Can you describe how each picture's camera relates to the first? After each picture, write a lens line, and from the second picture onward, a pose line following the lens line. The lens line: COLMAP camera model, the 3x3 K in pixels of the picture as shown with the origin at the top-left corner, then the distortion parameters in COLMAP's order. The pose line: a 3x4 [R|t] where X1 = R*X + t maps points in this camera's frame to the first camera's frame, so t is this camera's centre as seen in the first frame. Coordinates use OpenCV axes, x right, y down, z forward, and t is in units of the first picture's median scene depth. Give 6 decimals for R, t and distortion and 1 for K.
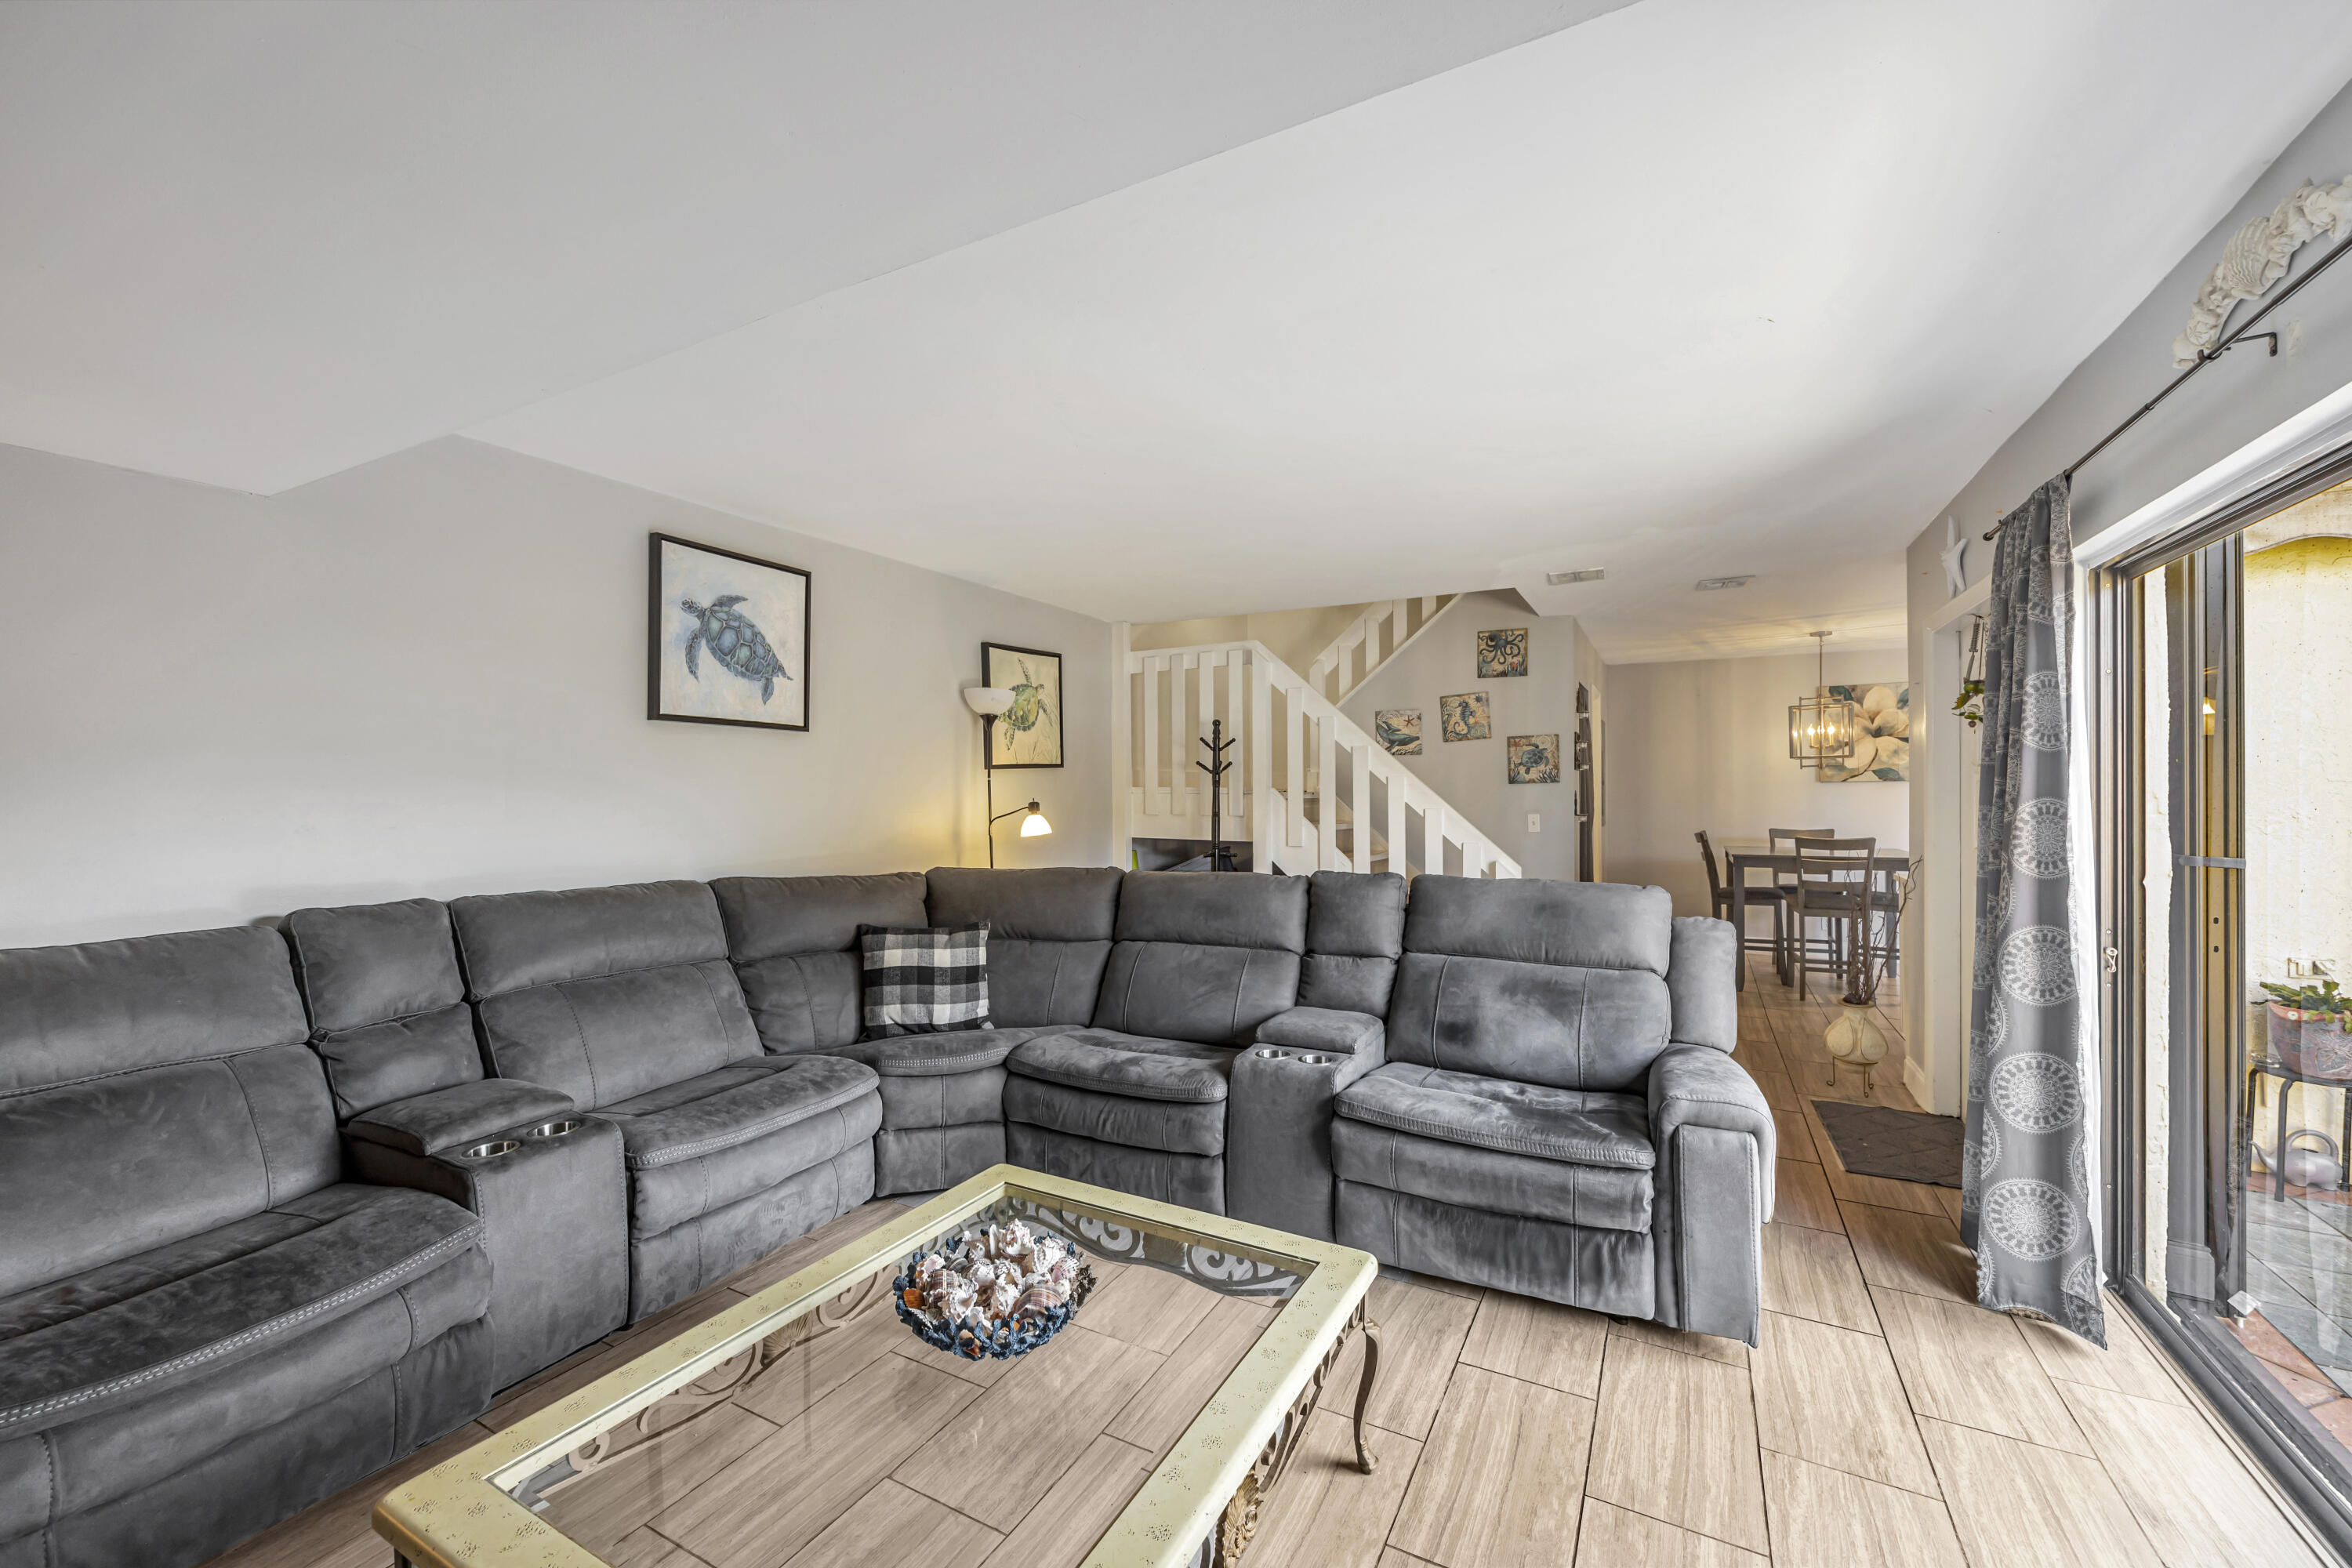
lens RADIAL K [[955.6, 0, 1180.4], [0, 955.6, 784.1], [0, 0, 1]] dist [-0.003599, -0.000070]
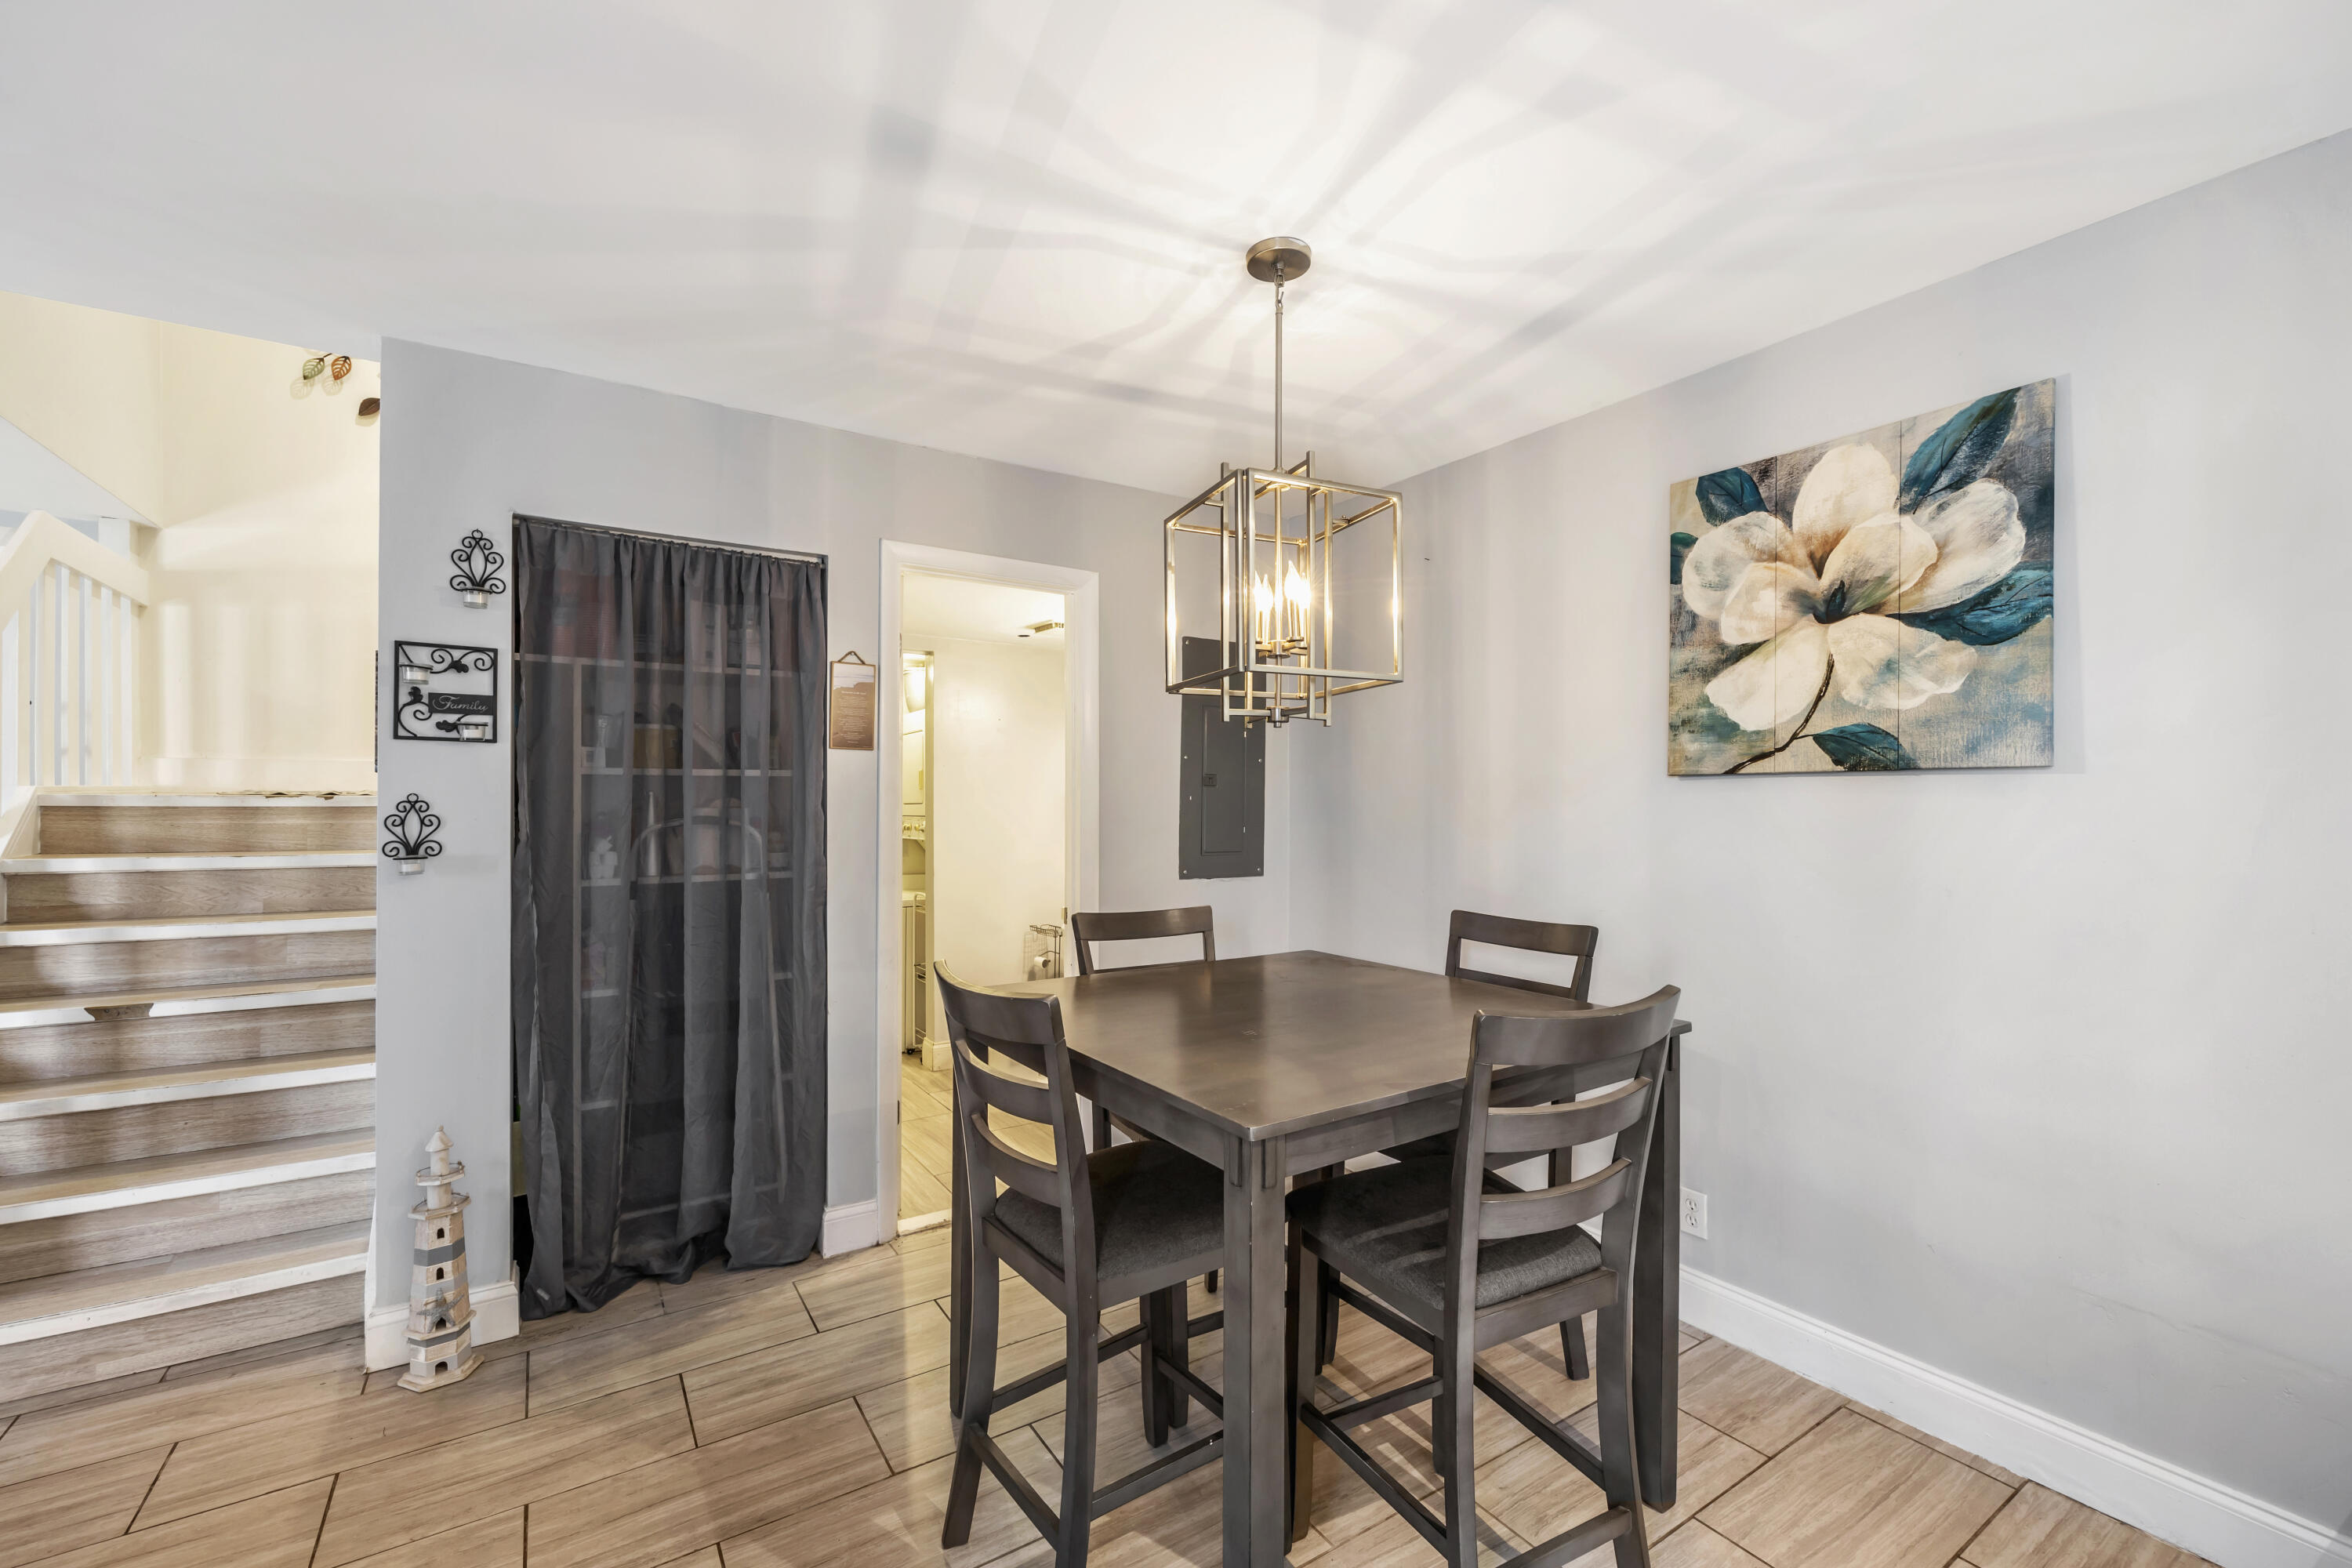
lens RADIAL K [[955.6, 0, 1175.0], [0, 955.6, 796.2], [0, 0, 1]] dist [-0.003599, -0.000070]
pose [[0.878315, 0.006586, -0.478038, 0.960891], [-0.003149, 0.999963, 0.007992, 0.004175], [0.478073, -0.005514, 0.878303, 0.892499]]
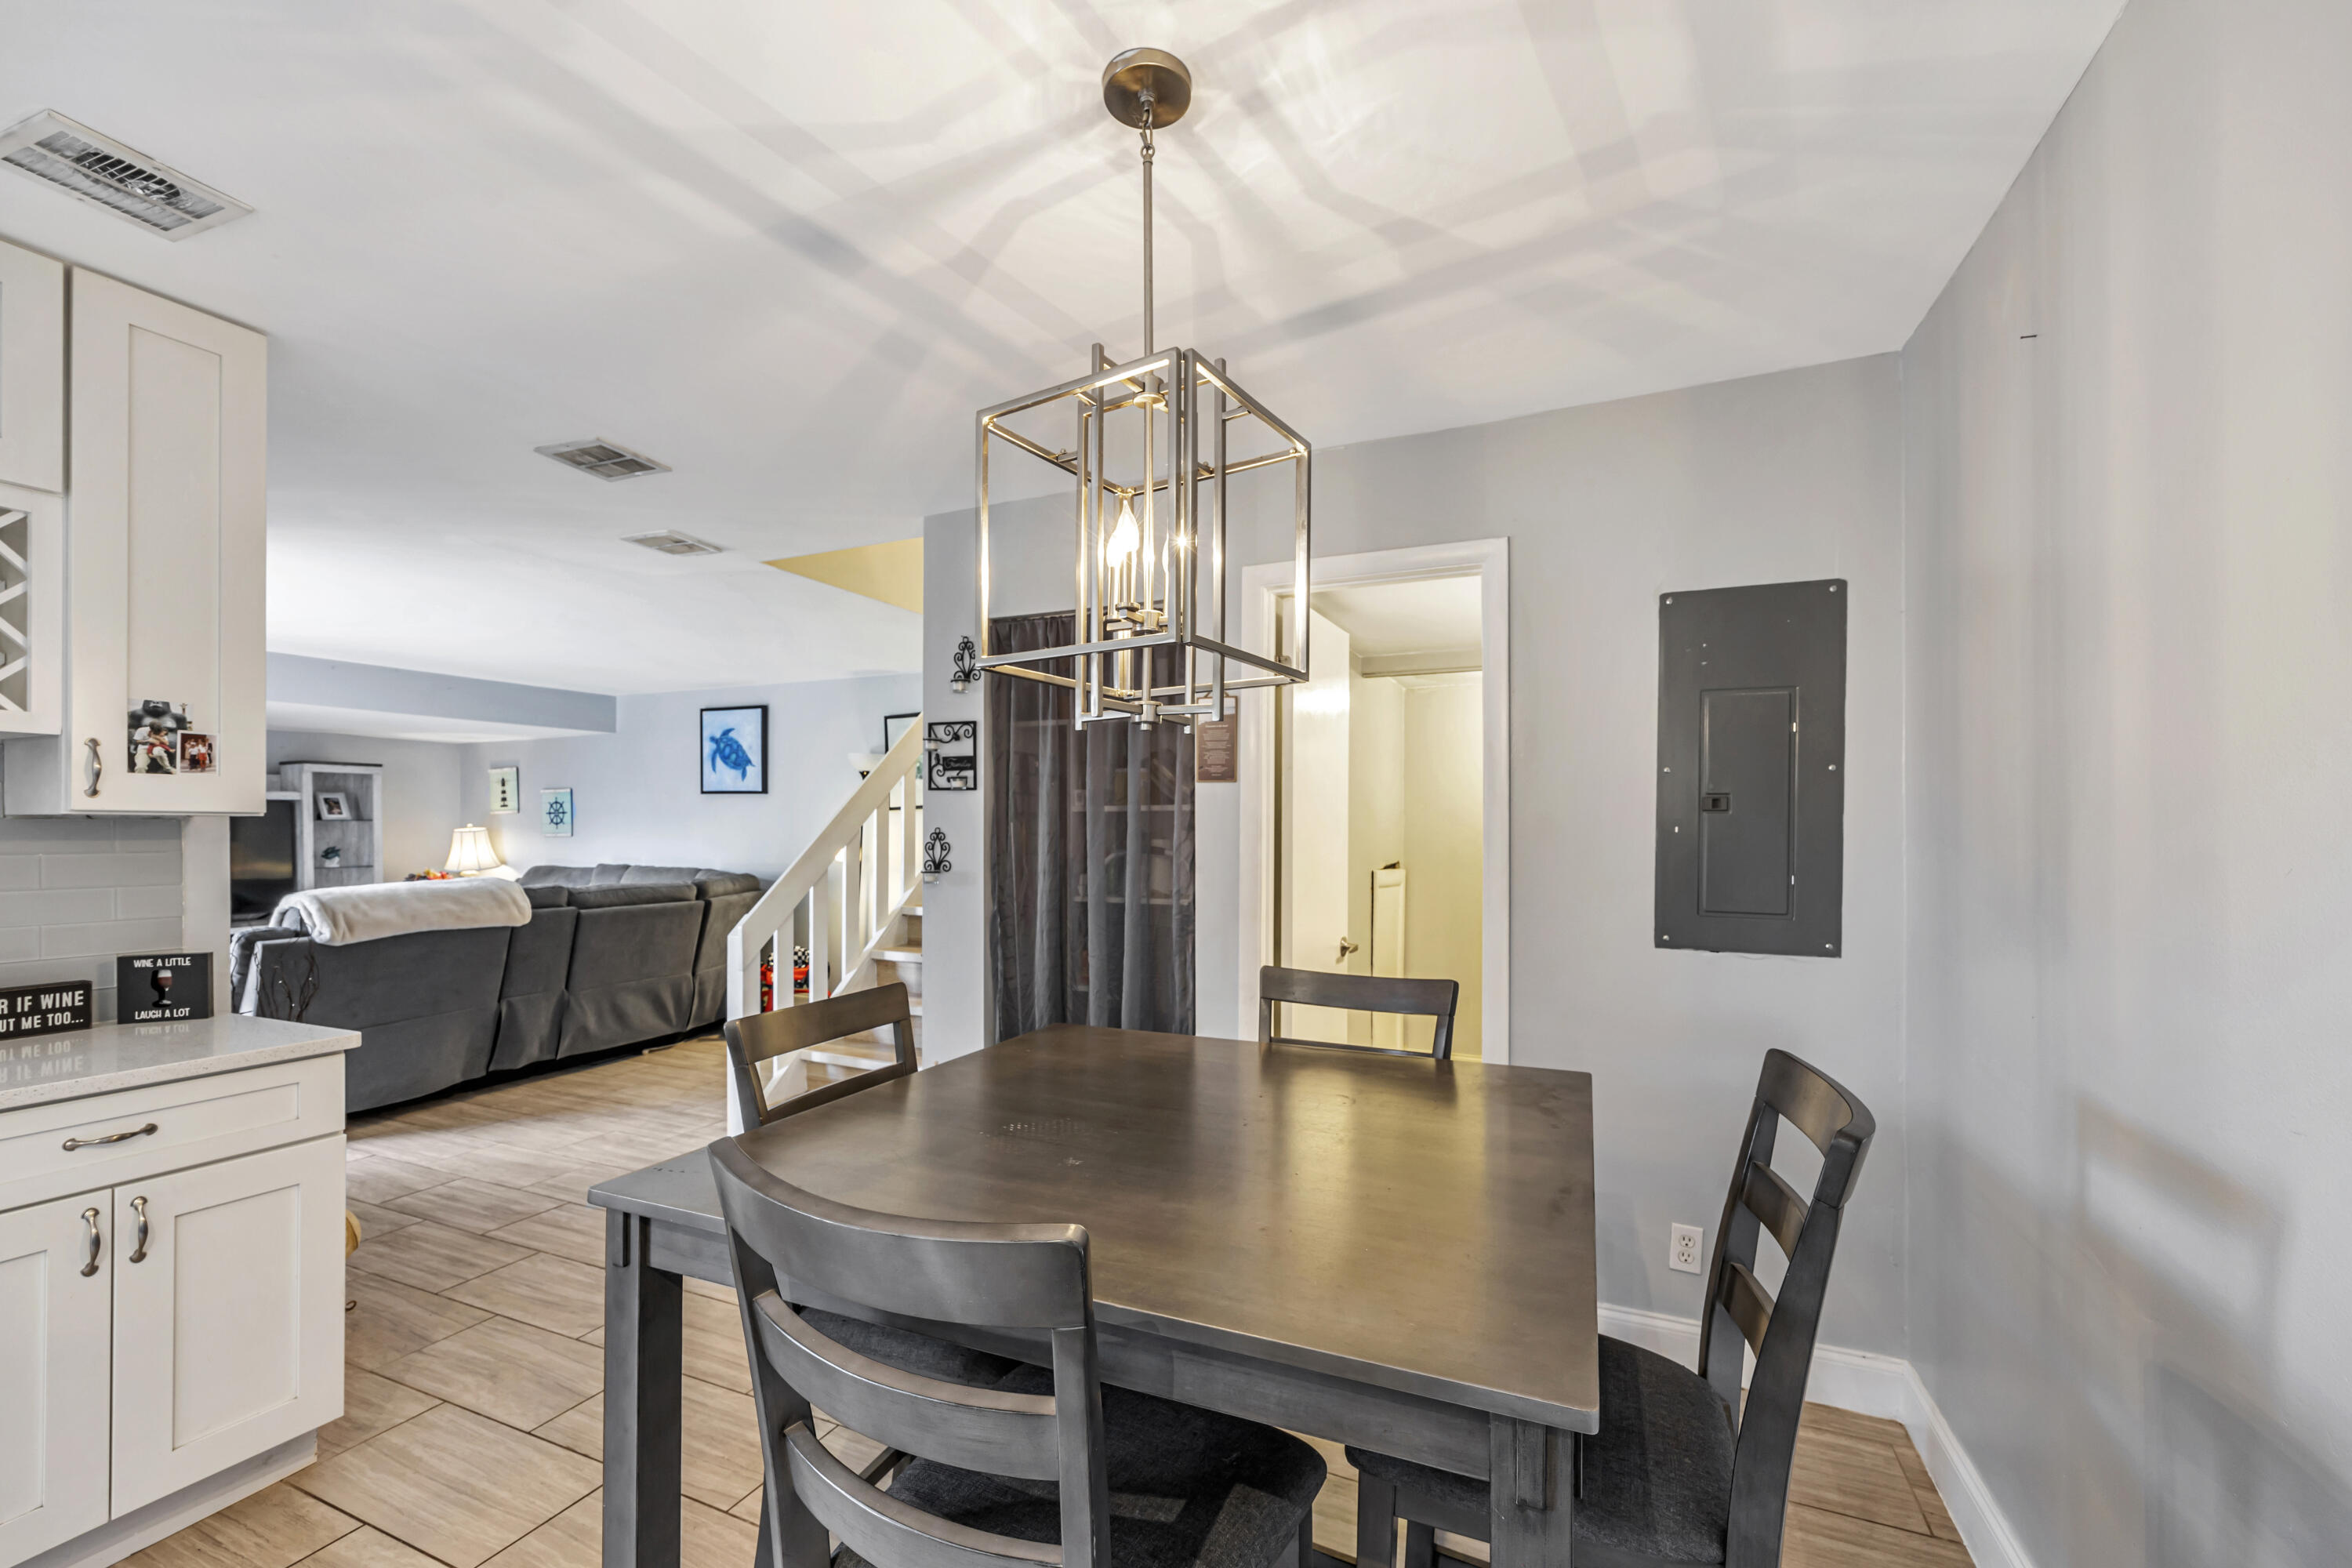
lens RADIAL K [[955.6, 0, 1182.8], [0, 955.6, 831.9], [0, 0, 1]] dist [-0.003599, -0.000070]
pose [[0.077288, 0.006964, -0.996984, 1.085031], [0.007213, 0.999946, 0.007544, 0.006839], [0.996983, -0.007774, 0.077234, 1.214778]]
